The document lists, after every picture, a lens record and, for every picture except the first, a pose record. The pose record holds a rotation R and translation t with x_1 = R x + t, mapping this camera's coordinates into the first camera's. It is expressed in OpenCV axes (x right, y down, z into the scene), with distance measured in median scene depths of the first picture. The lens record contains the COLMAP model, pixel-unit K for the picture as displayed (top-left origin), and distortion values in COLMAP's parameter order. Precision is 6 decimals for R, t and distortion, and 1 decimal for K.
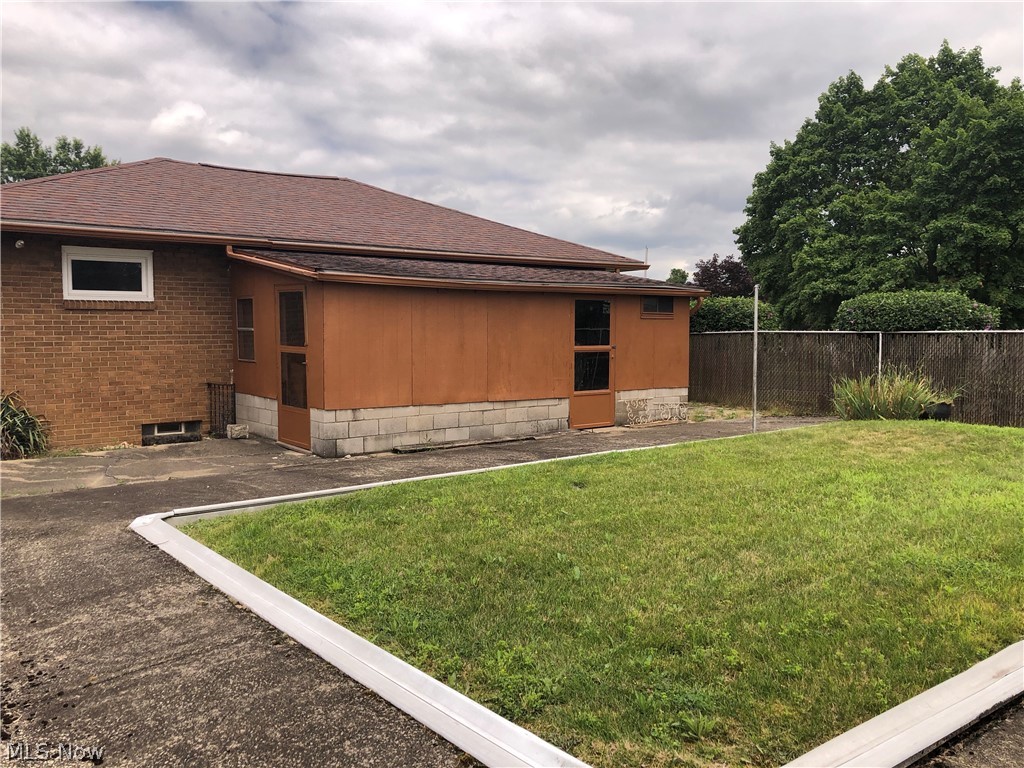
lens RADIAL K [[837.5, 0, 508.5], [0, 837.5, 388.3], [0, 0, 1]] dist [0.017942, -0.021920]
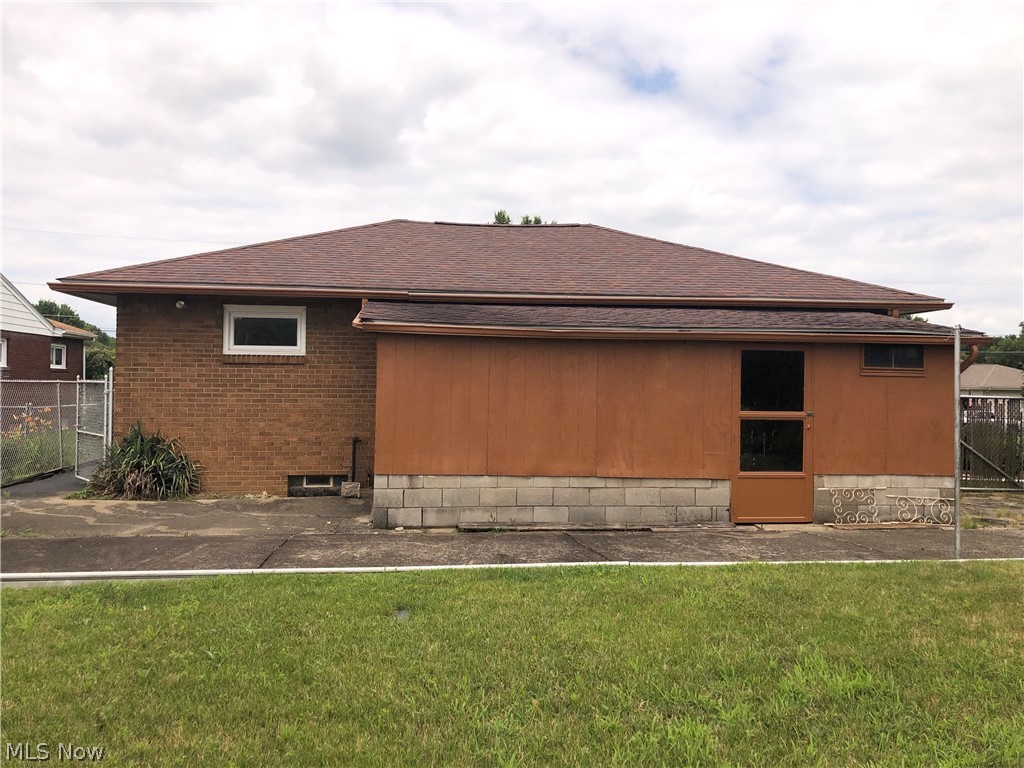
lens RADIAL K [[837.5, 0, 513.6], [0, 837.5, 377.9], [0, 0, 1]] dist [0.017942, -0.021920]
pose [[0.844311, 0.008025, -0.535794, 0.338935], [-0.050735, 0.996593, -0.065021, -0.022659], [0.533446, 0.082081, 0.841842, 0.274341]]
